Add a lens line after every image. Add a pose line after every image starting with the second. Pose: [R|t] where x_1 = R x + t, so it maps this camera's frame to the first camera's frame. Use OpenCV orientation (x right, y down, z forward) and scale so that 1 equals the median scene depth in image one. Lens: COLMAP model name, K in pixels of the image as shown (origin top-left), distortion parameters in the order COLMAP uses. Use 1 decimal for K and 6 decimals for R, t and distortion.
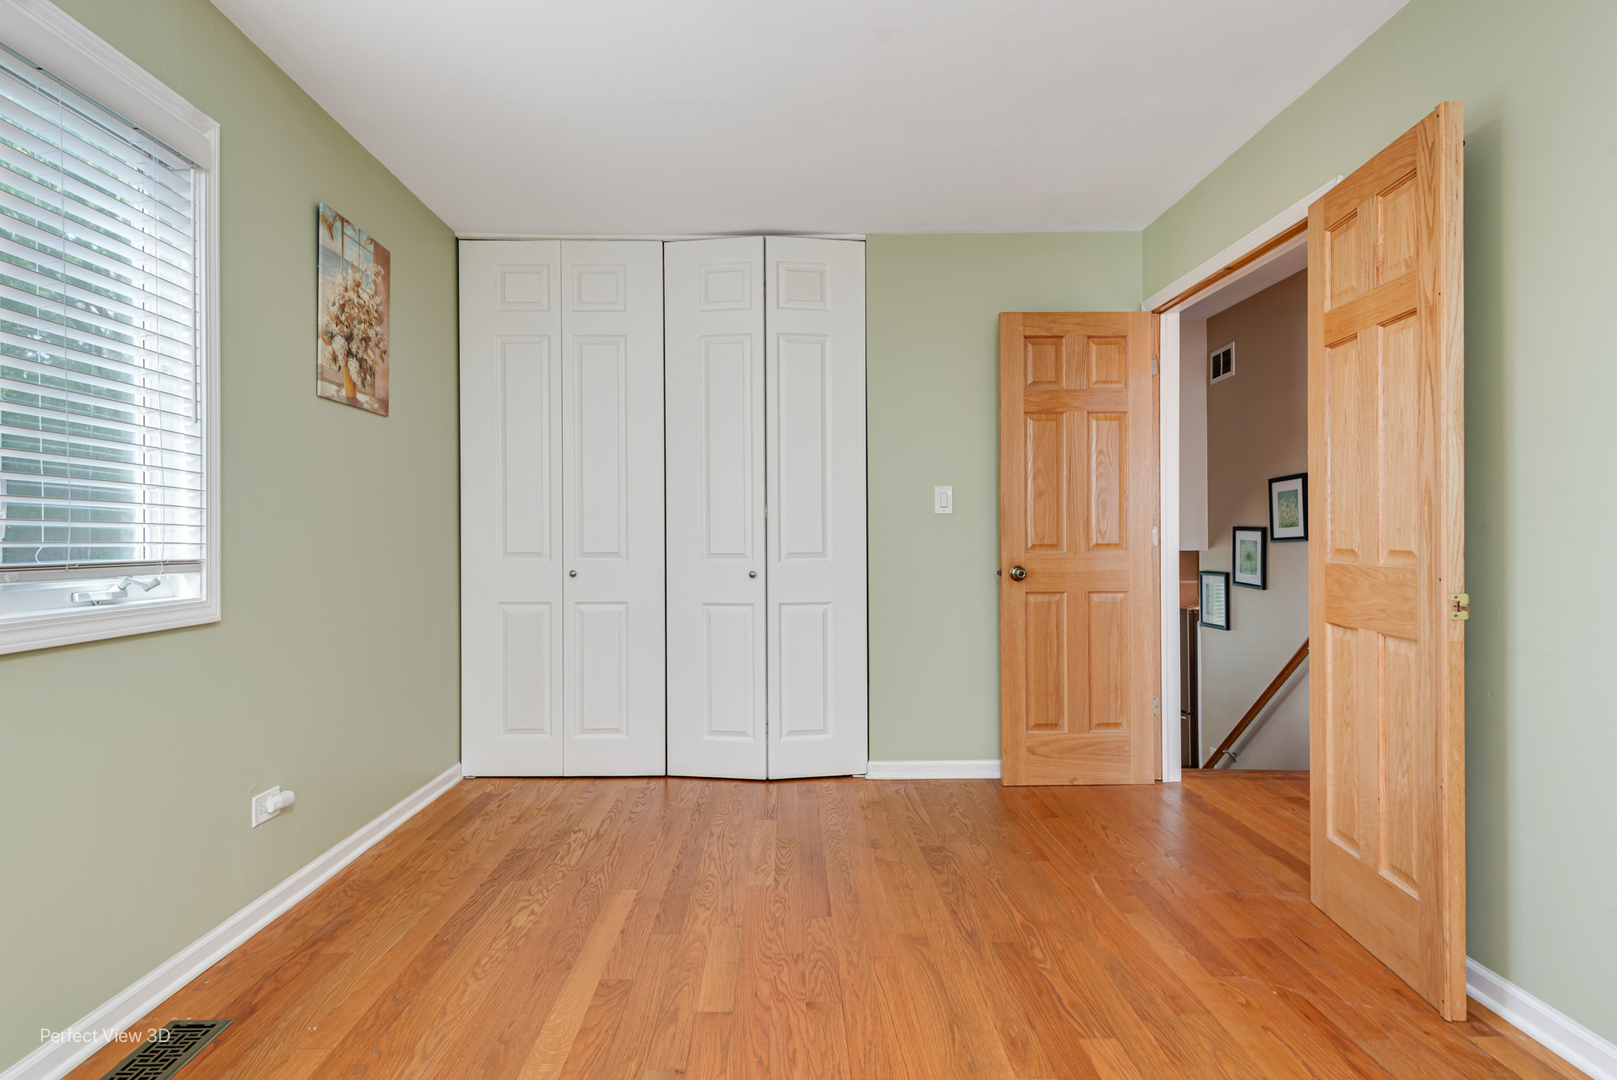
lens RADIAL K [[832.6, 0, 792.2], [0, 832.6, 544.6], [0, 0, 1]] dist [0.024940, -0.013904]
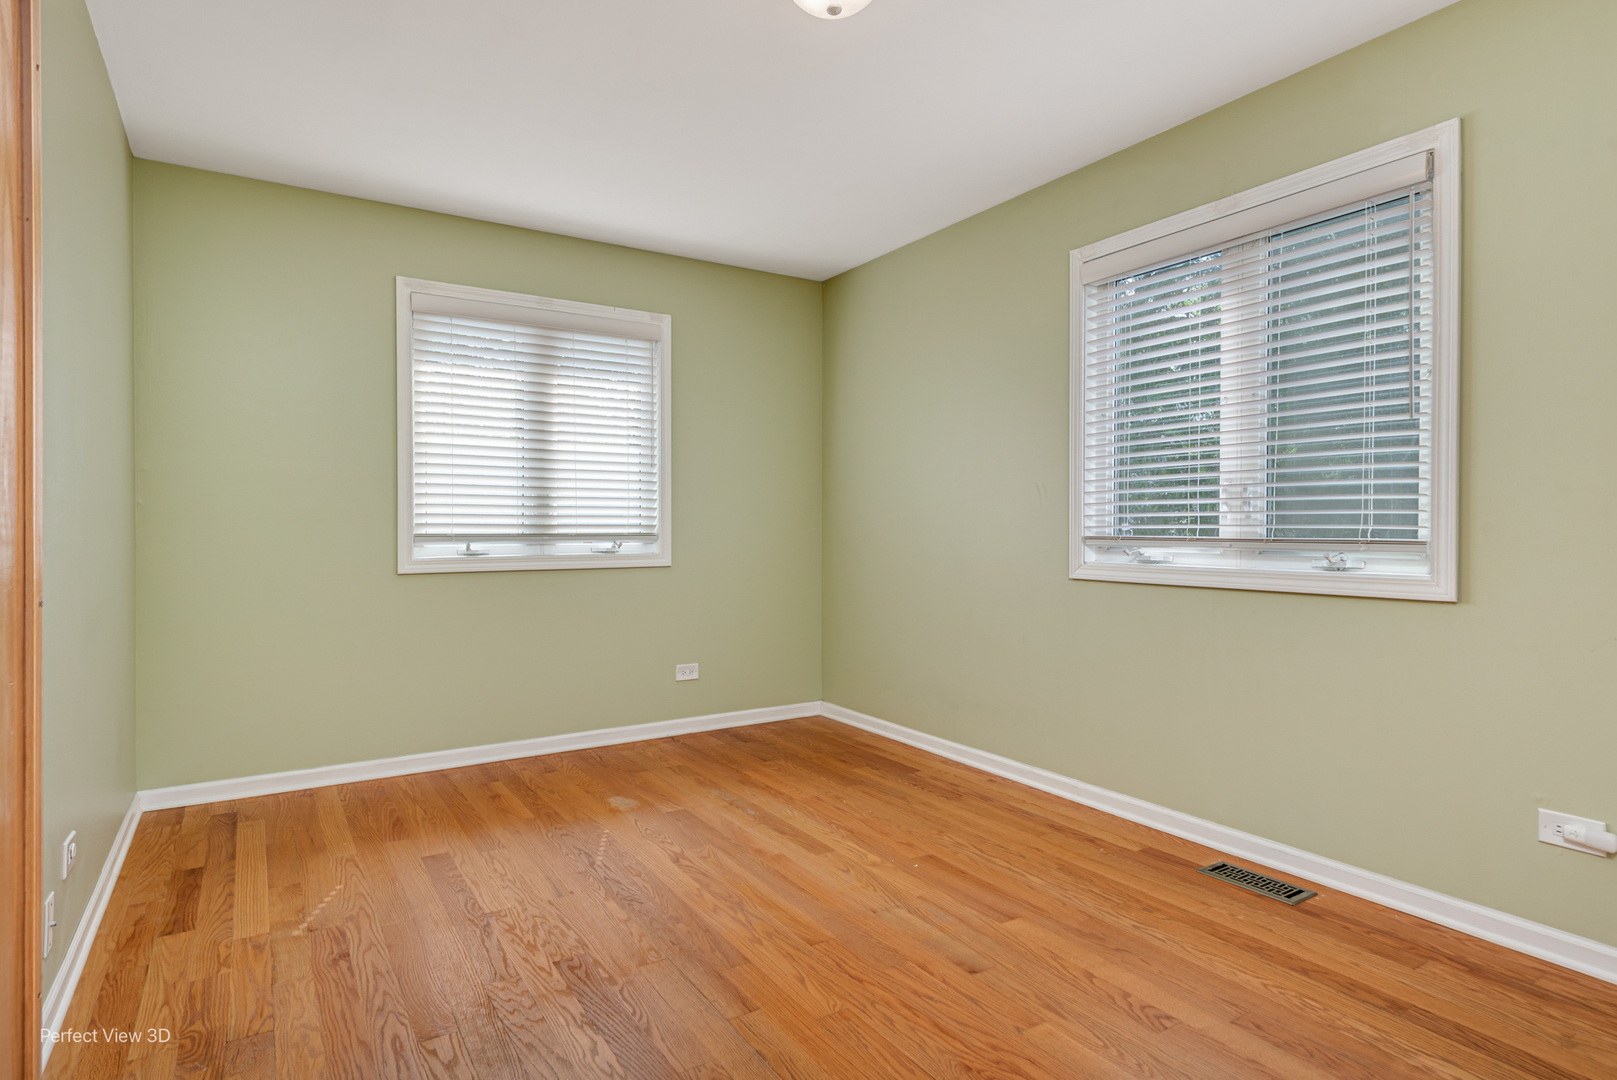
lens RADIAL K [[832.6, 0, 792.2], [0, 832.6, 544.6], [0, 0, 1]] dist [0.024940, -0.013904]
pose [[-0.847543, 0.008546, -0.530658, 0.599927], [0.004201, 0.999947, 0.009394, 0.012558], [0.530710, 0.005733, -0.847534, 1.587225]]
